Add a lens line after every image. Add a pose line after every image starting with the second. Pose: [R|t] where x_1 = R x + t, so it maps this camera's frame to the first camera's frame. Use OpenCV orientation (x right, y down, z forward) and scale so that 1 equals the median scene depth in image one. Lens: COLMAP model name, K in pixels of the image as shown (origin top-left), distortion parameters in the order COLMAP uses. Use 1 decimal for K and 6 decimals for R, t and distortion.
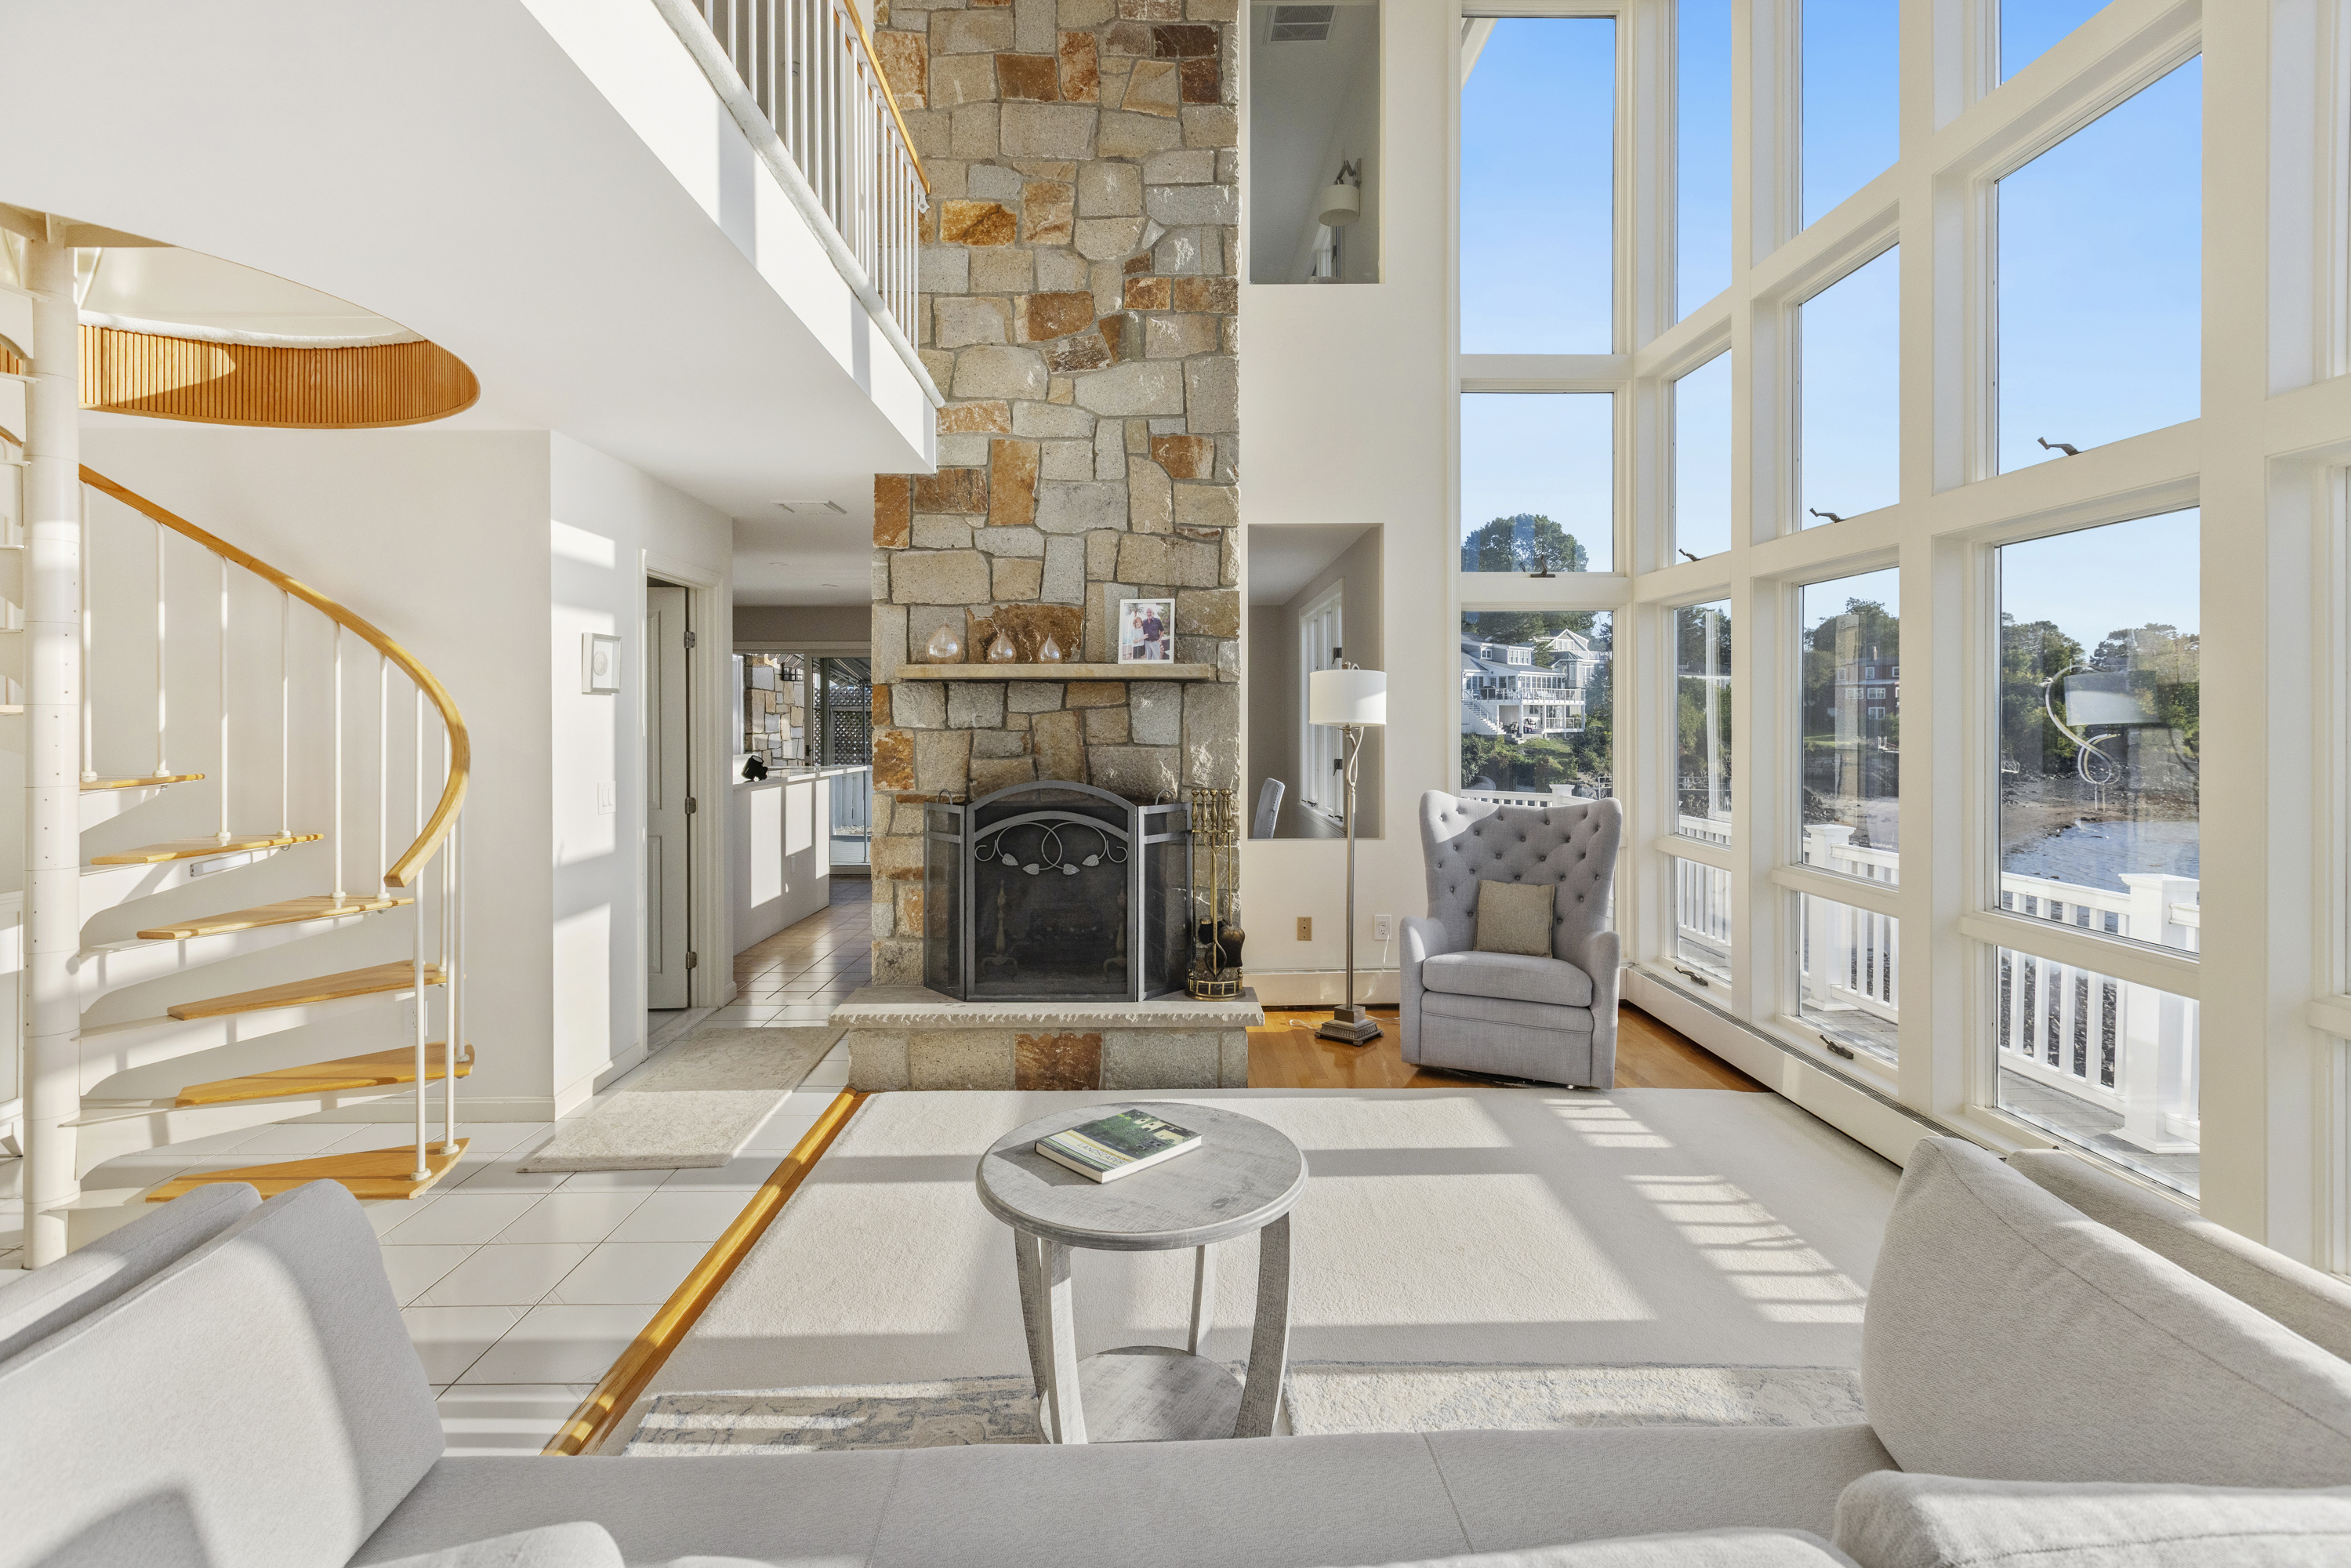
lens RADIAL K [[1113.0, 0, 1175.6], [0, 1113.0, 720.1], [0, 0, 1]] dist [0.006713, -0.001290]
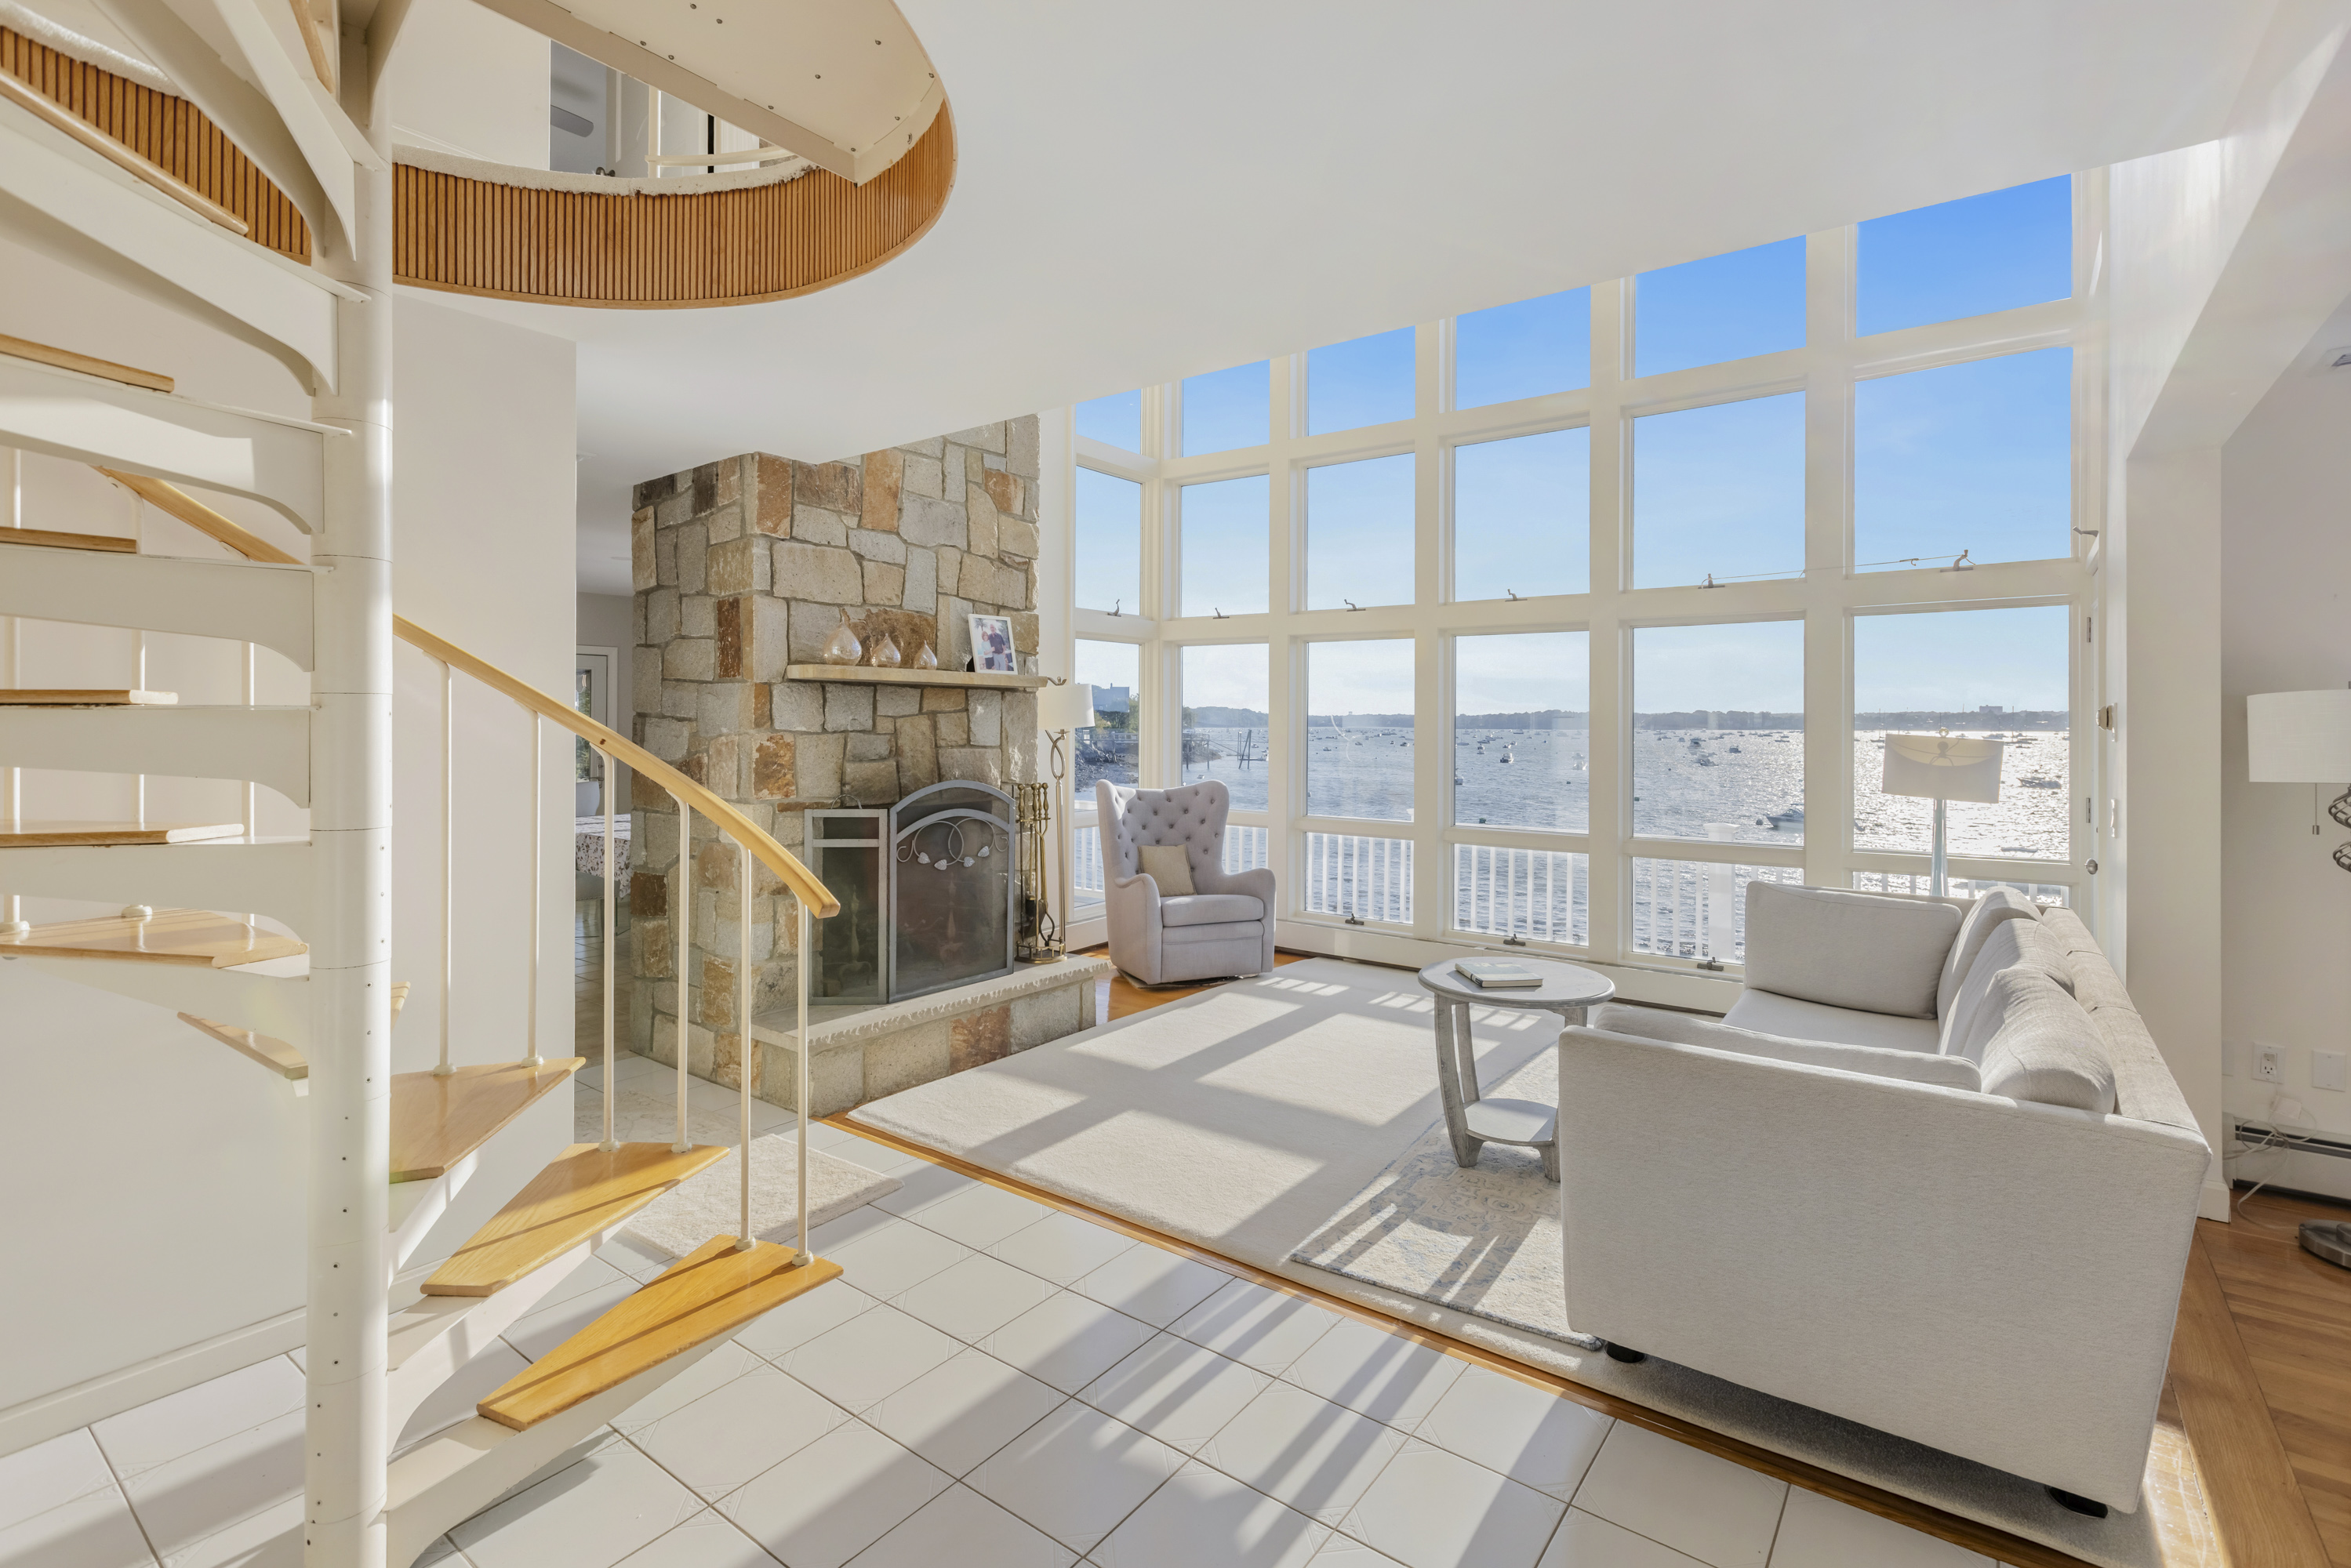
lens RADIAL K [[1112.8, 0, 1210.0], [0, 1112.8, 715.9], [0, 0, 1]] dist [0.006713, -0.001290]
pose [[0.580749, 0.010621, 0.814014, -0.794212], [-0.004939, 0.999942, -0.009523, 0.001277], [-0.814068, 0.001510, 0.580768, 0.171557]]
